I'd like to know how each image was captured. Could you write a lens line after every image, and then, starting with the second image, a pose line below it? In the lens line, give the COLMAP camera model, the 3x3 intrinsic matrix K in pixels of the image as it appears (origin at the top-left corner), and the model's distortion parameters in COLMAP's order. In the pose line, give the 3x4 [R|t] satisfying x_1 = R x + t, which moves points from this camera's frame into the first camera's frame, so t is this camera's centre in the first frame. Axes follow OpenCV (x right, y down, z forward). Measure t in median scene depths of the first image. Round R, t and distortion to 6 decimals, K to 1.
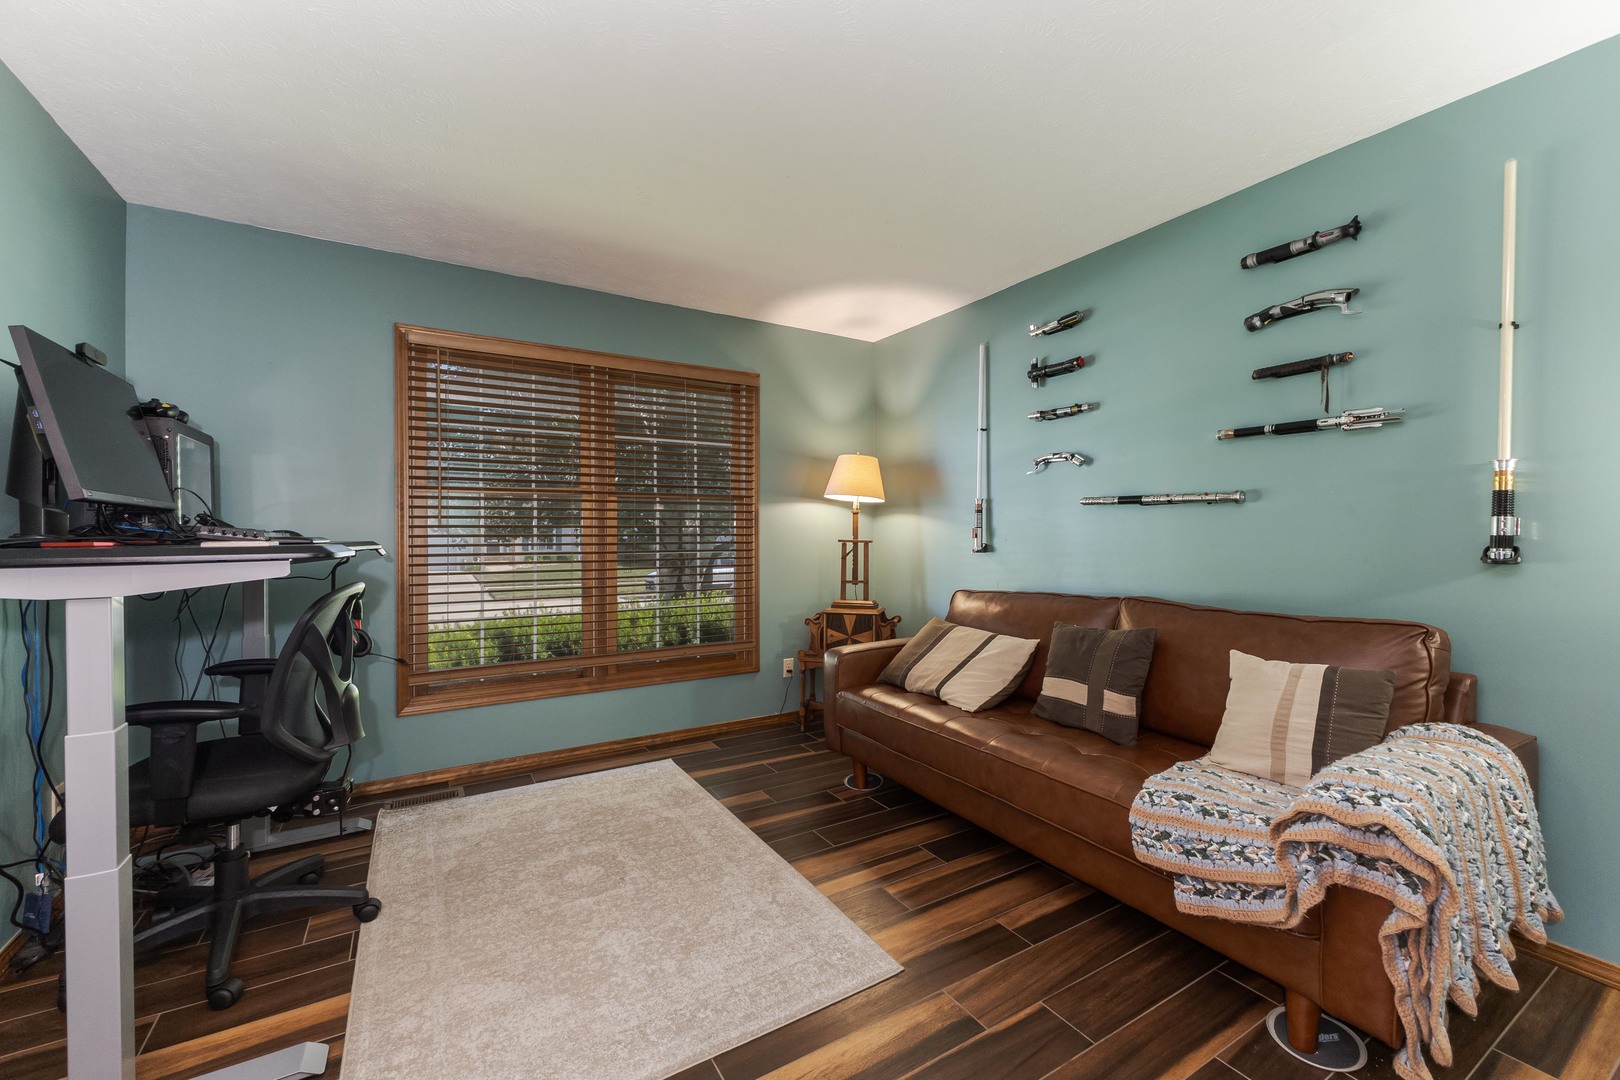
lens RADIAL K [[667.3, 0, 825.1], [0, 667.3, 536.1], [0, 0, 1]] dist [0.009424, 0.000033]
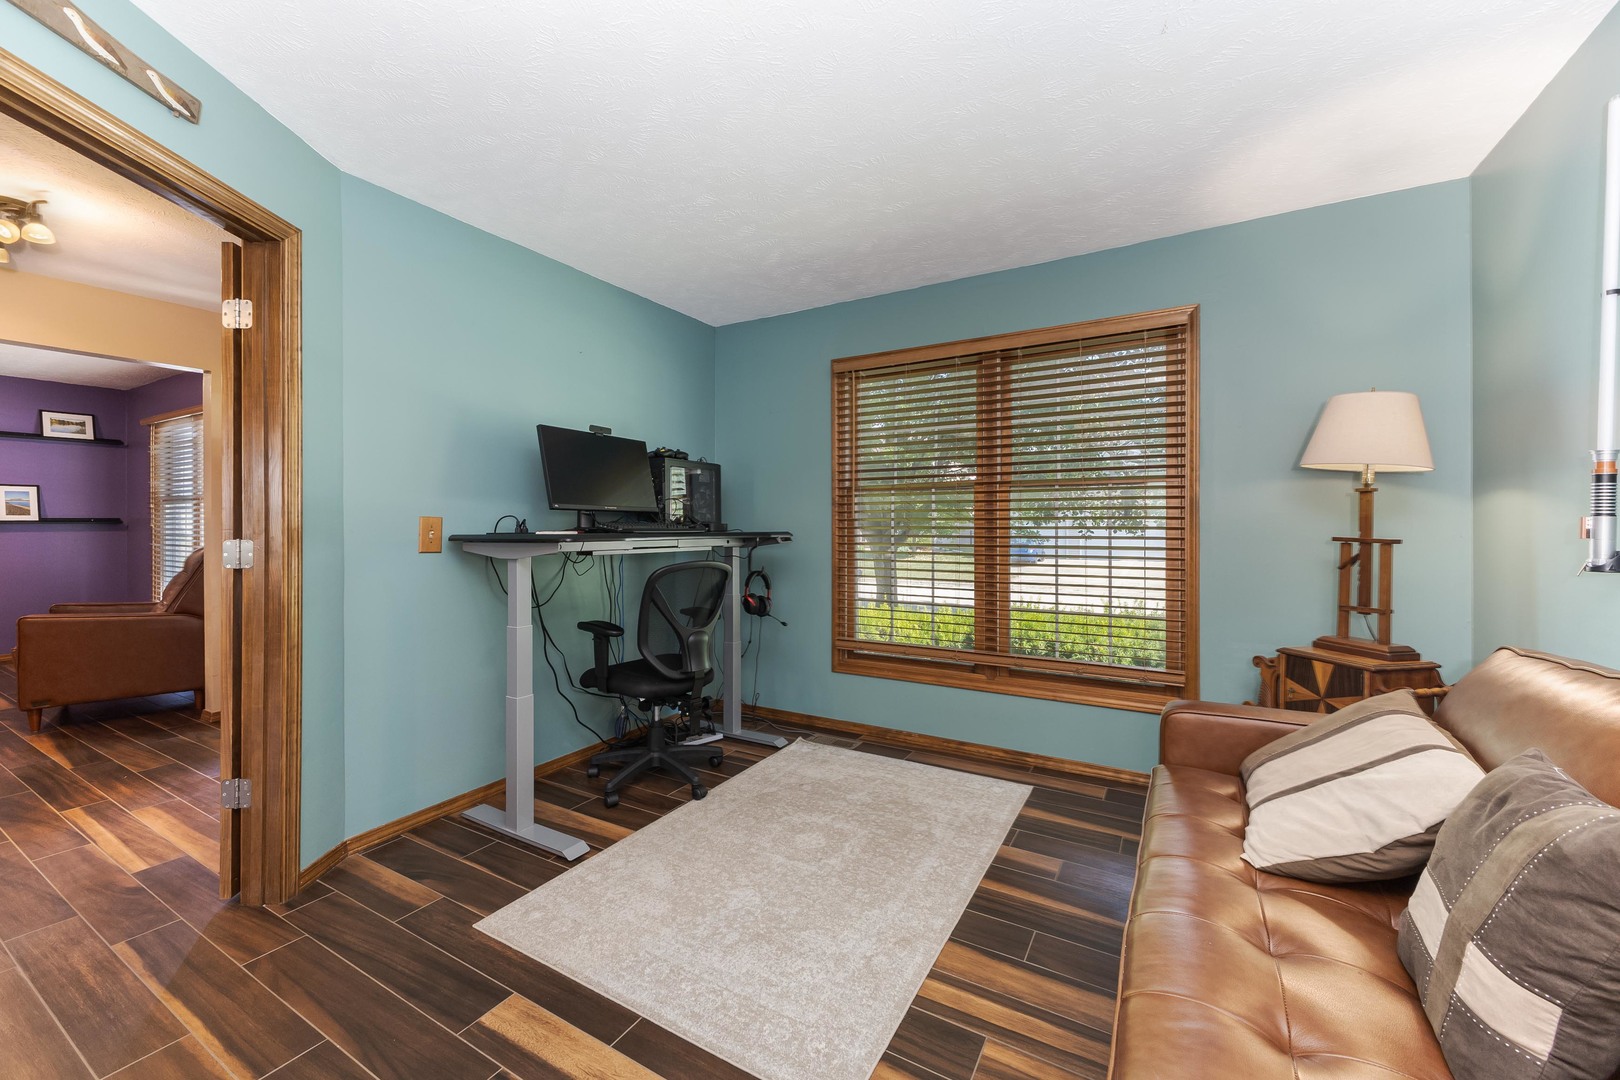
lens RADIAL K [[684.3, 0, 811.3], [0, 684.3, 519.3], [0, 0, 1]] dist [0.010665, 0.000087]
pose [[0.439370, -0.003868, -0.898298, 0.524107], [-0.002856, 0.999980, -0.005703, -0.008147], [0.898301, 0.005071, 0.439350, 0.415889]]
